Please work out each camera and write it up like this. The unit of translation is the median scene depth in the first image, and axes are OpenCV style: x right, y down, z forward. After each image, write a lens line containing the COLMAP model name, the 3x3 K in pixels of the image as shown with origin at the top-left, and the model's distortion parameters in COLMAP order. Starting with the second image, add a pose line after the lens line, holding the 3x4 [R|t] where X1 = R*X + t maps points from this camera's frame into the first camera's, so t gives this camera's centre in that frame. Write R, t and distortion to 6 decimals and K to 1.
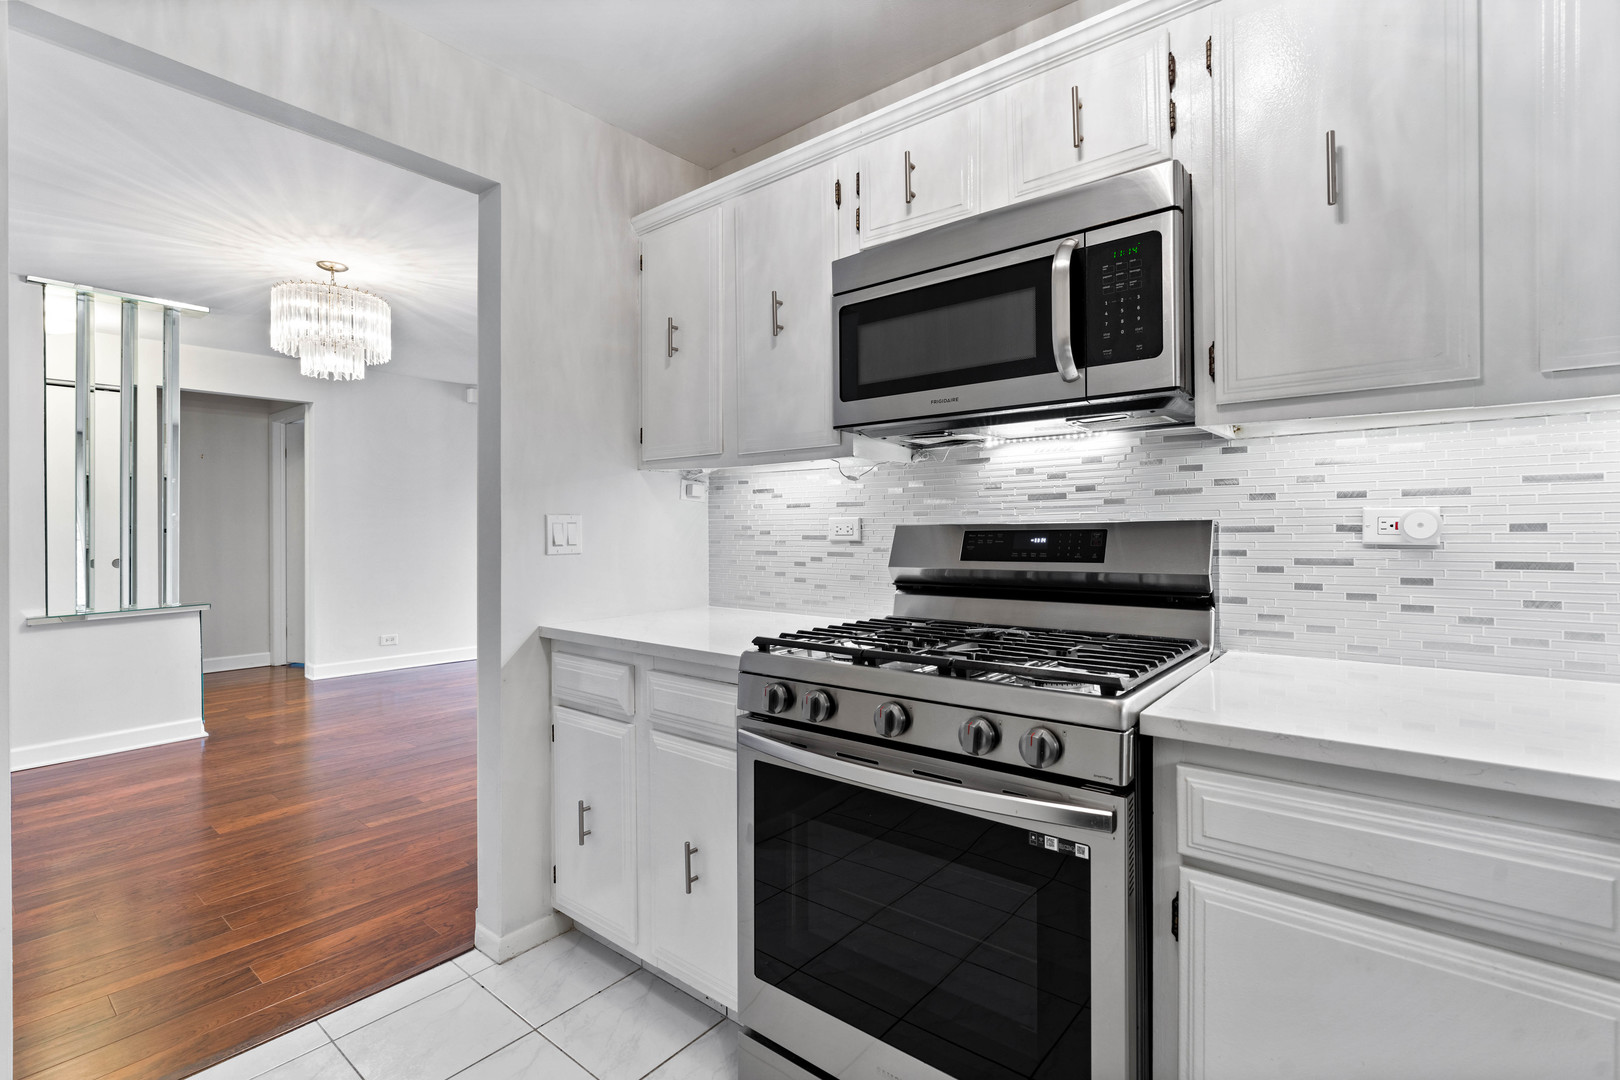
lens RADIAL K [[736.6, 0, 805.3], [0, 736.6, 527.6], [0, 0, 1]] dist [-0.004205, 0.000482]
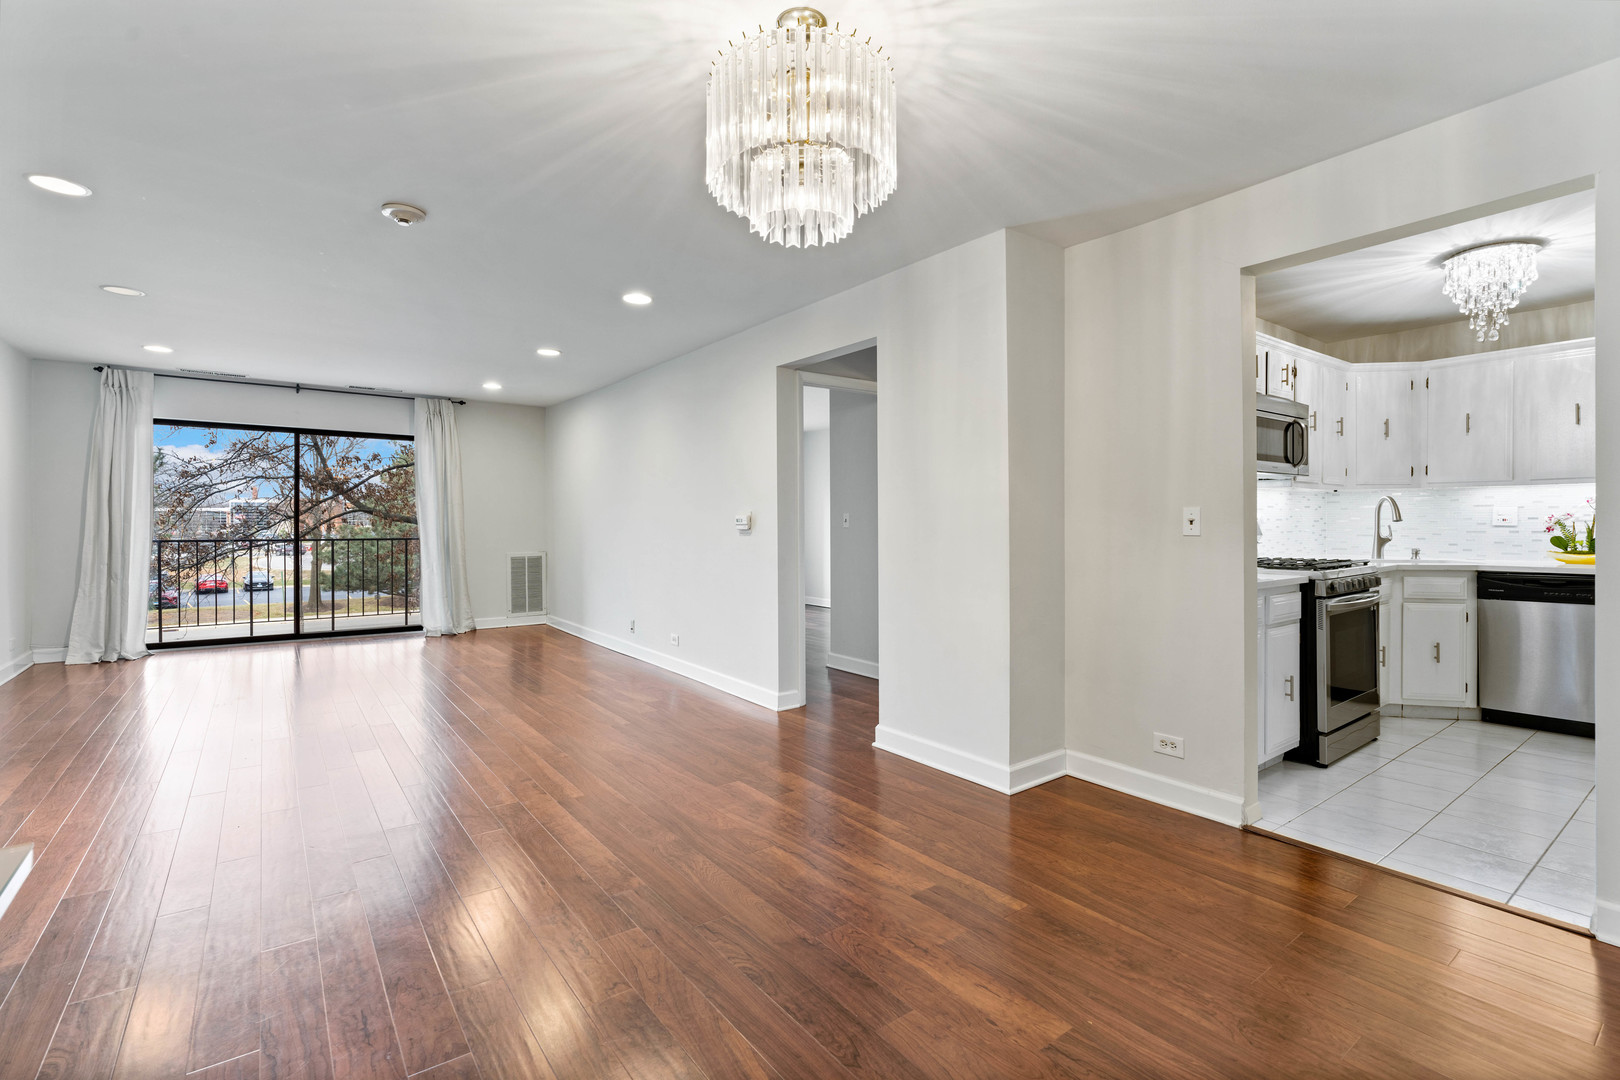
lens RADIAL K [[731.1, 0, 800.6], [0, 731.1, 524.9], [0, 0, 1]] dist [-0.001859, -0.000801]
pose [[0.246946, 0.000752, 0.969029, -1.484357], [0.000104, 1.000000, -0.000802, 0.012434], [-0.969029, 0.000299, 0.246946, 1.112506]]
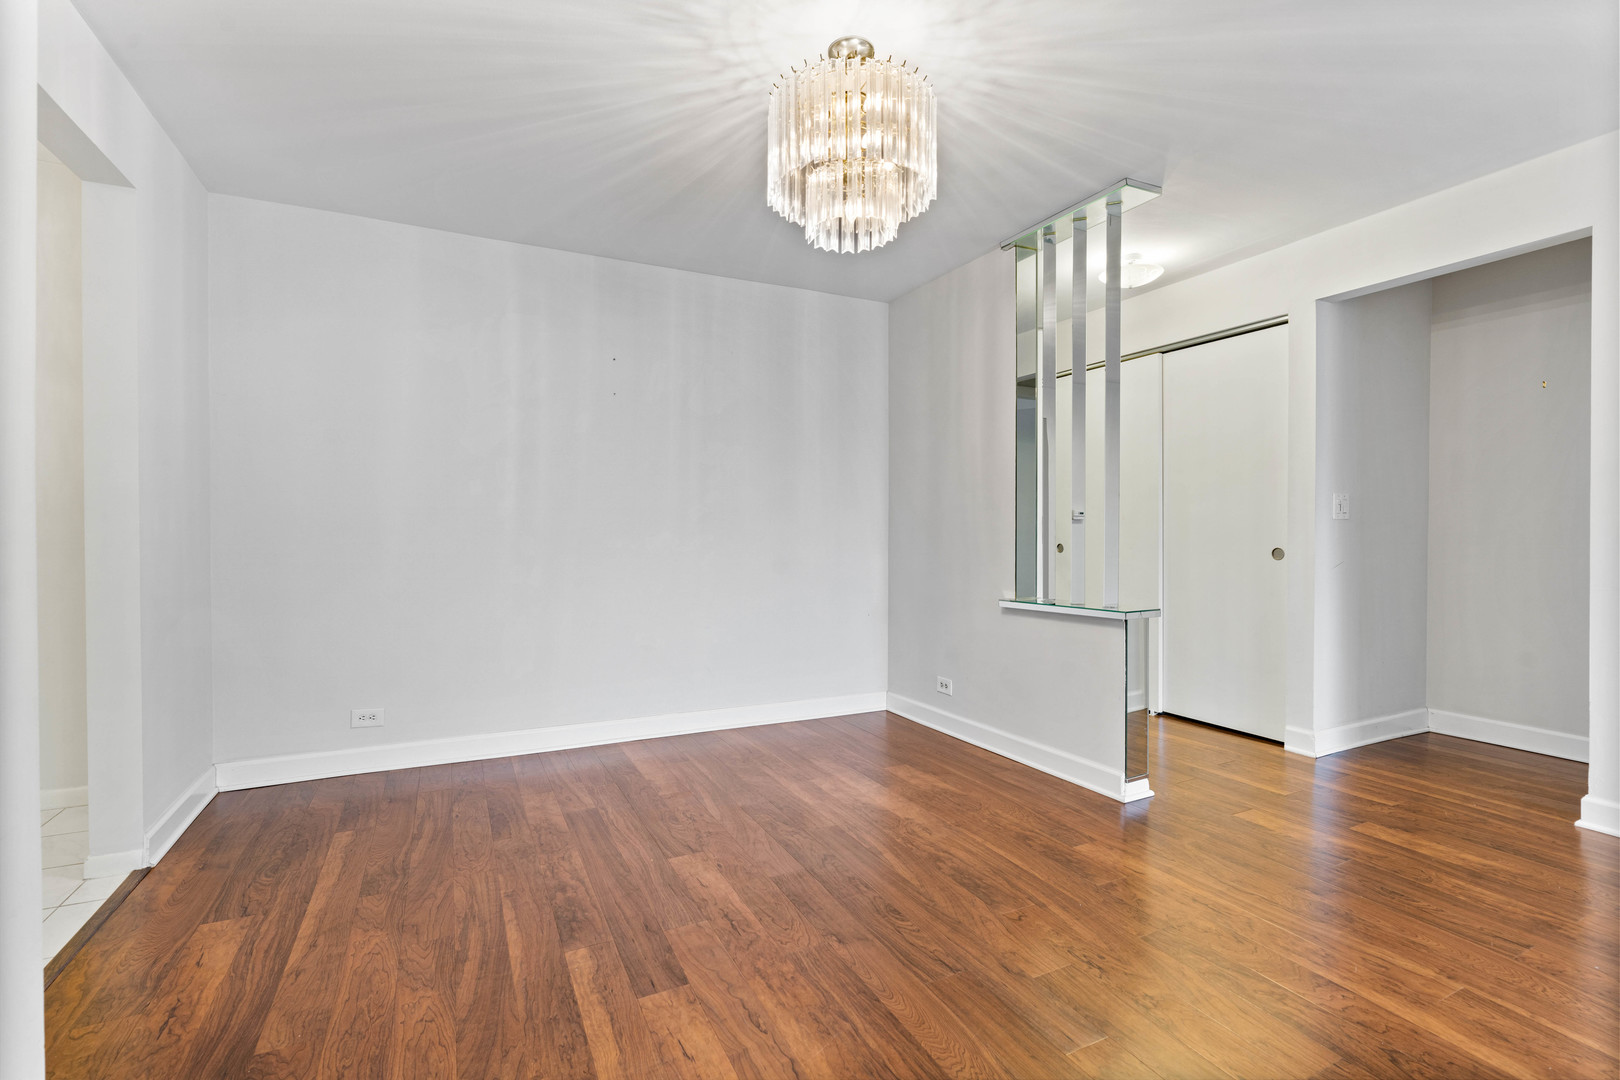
lens RADIAL K [[727.7, 0, 806.5], [0, 727.7, 537.2], [0, 0, 1]] dist [-0.006524, 0.002132]
pose [[-0.411019, 0.011038, -0.911560, -0.111361], [-0.000105, 0.999926, 0.012156, 0.039438], [0.911627, 0.005092, -0.410988, 1.549600]]
